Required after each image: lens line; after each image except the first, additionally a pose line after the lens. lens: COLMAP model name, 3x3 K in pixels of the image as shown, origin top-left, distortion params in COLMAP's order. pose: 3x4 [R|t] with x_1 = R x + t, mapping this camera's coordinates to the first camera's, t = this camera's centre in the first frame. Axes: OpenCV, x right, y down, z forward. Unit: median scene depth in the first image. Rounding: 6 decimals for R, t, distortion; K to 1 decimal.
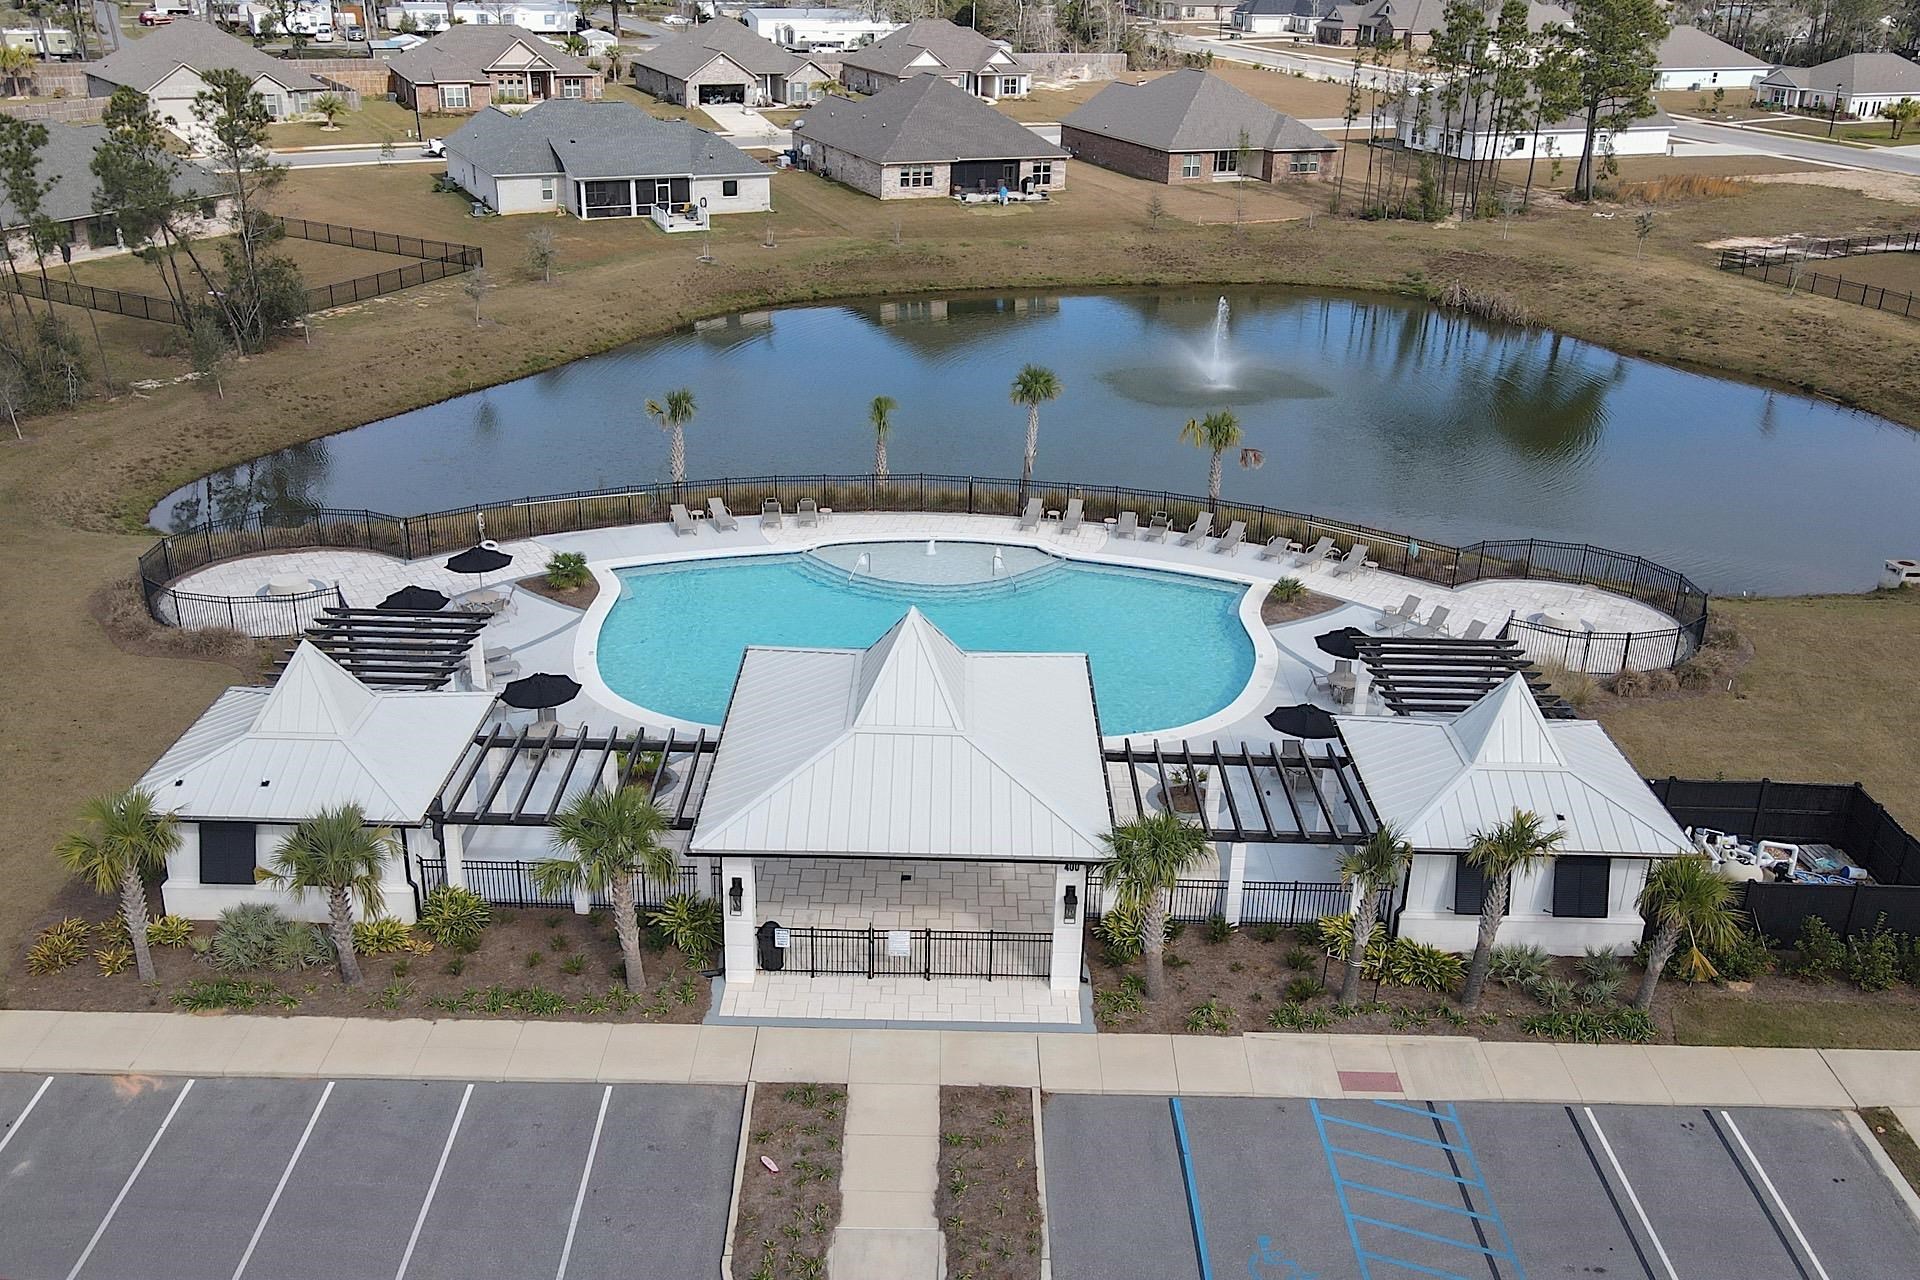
lens RADIAL K [[1718.5, 0, 975.1], [0, 1718.5, 646.9], [0, 0, 1]] dist [0.003679, 0.015223]
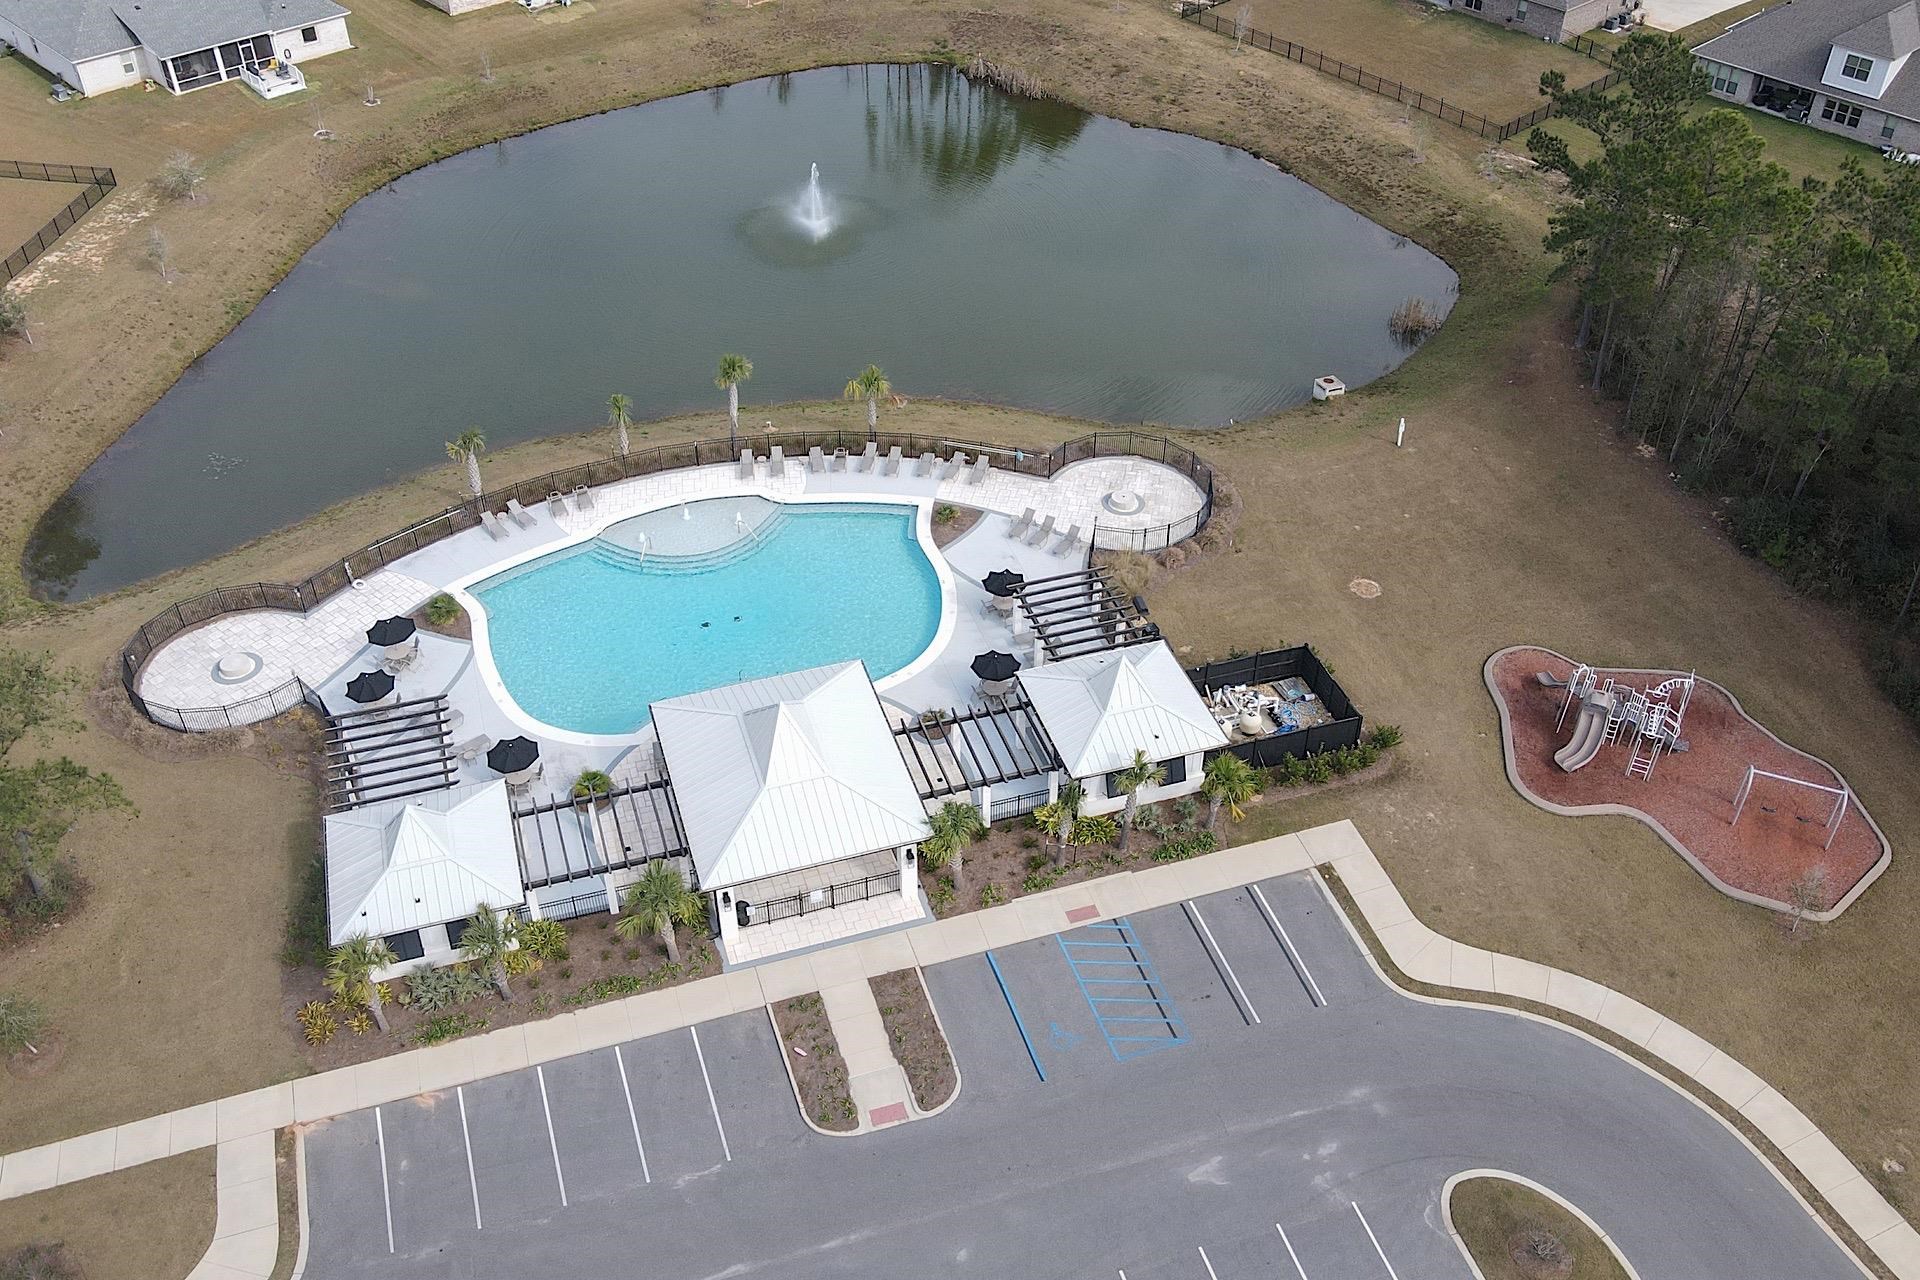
lens RADIAL K [[1691.2, 0, 973.1], [0, 1691.2, 640.8], [0, 0, 1]] dist [-0.003587, 0.021500]
pose [[0.950859, -0.216196, 0.221644, -0.204730], [0.143699, 0.942225, 0.302594, -0.537547], [-0.274258, -0.255874, 0.926990, -0.541742]]
